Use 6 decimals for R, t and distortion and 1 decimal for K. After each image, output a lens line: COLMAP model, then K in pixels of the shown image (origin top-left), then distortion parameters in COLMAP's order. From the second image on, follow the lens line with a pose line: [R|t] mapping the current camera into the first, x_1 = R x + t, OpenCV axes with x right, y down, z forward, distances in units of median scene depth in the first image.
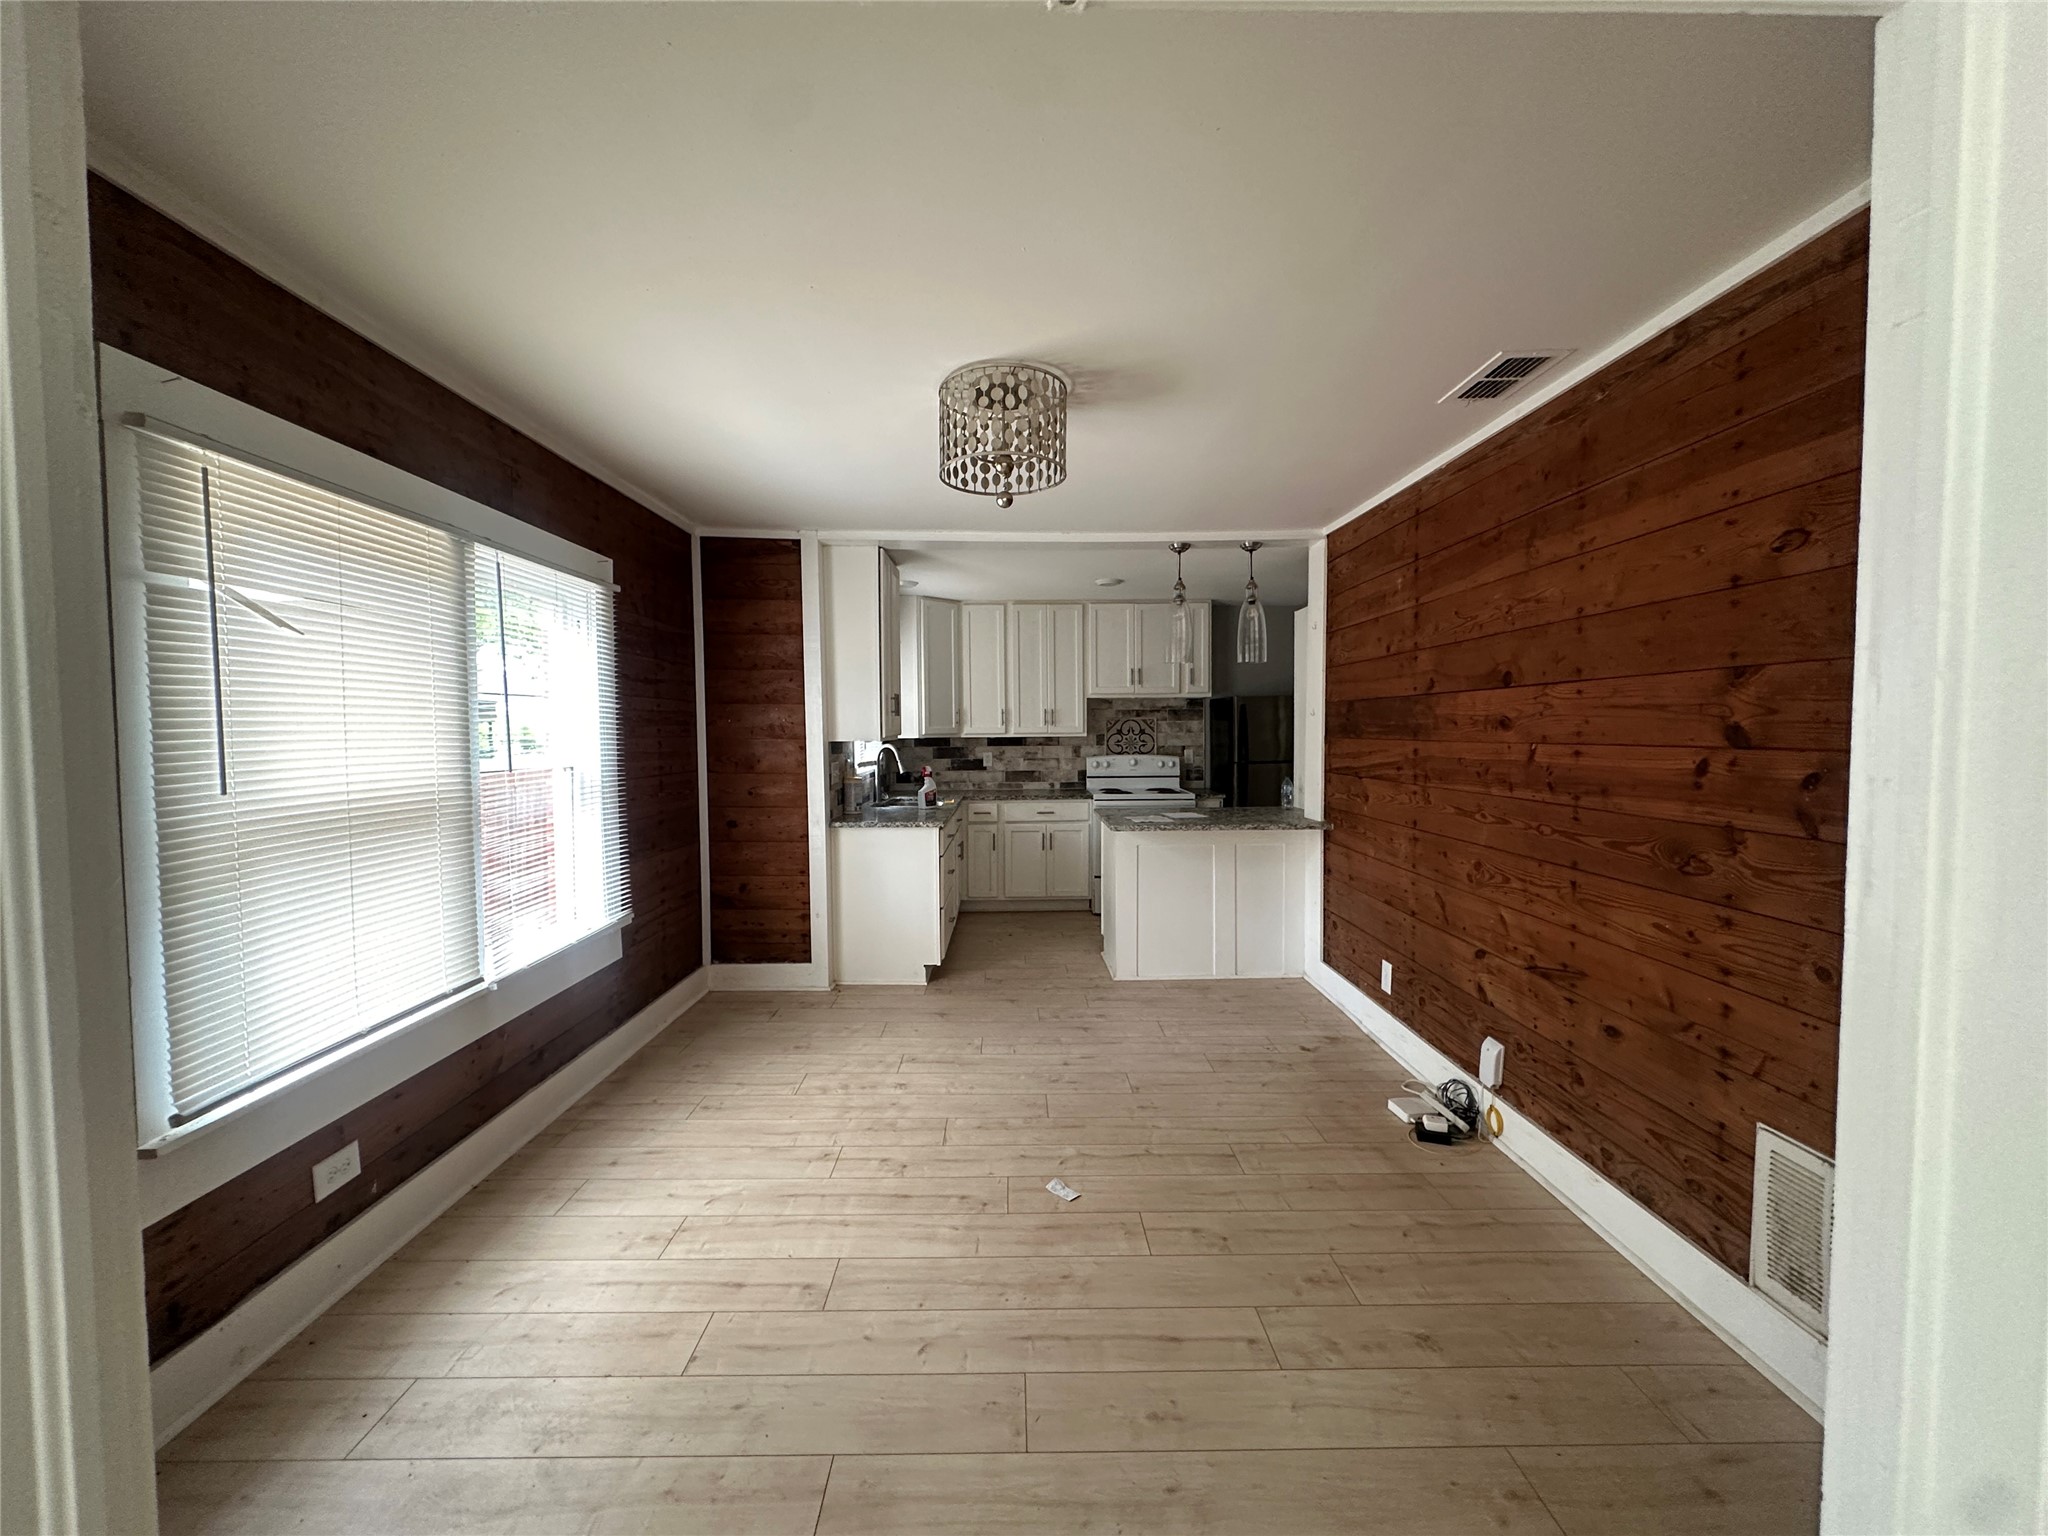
lens RADIAL K [[819.5, 0, 1021.7], [0, 819.5, 768.3], [0, 0, 1]] dist [-0.002957, -0.000132]
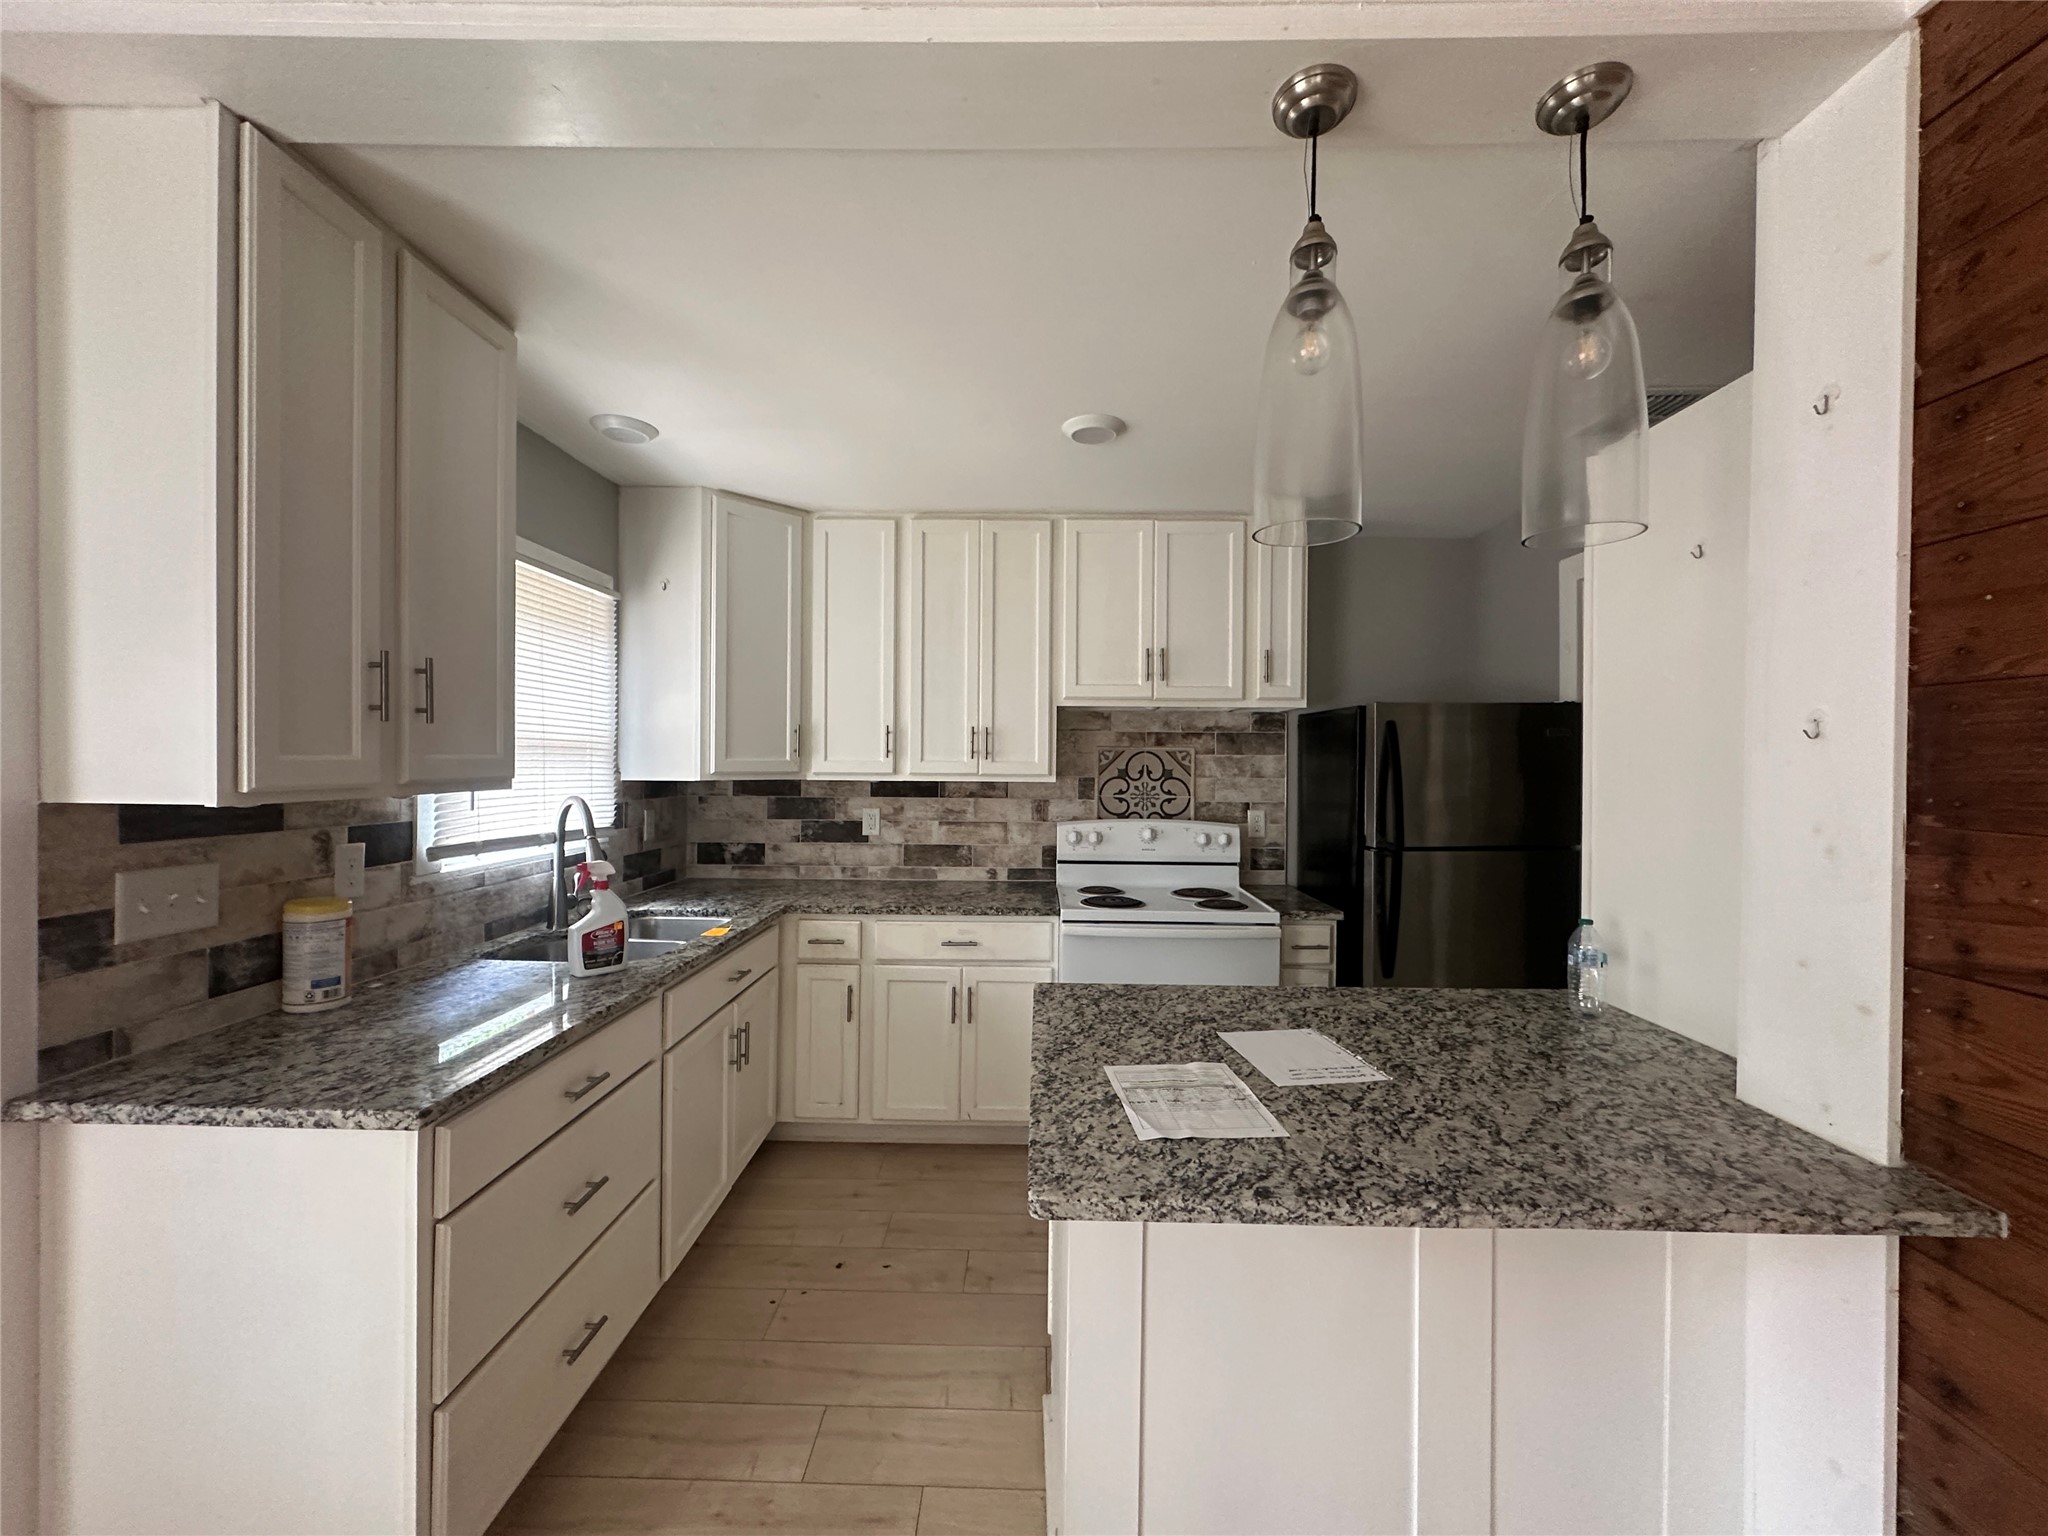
lens RADIAL K [[819.5, 0, 1021.7], [0, 819.5, 768.3], [0, 0, 1]] dist [-0.002957, -0.000132]
pose [[0.999378, 0.017077, -0.030857, 0.072195], [-0.018298, 0.999043, -0.039738, -0.026722], [0.030149, 0.040278, 0.998734, 0.485755]]
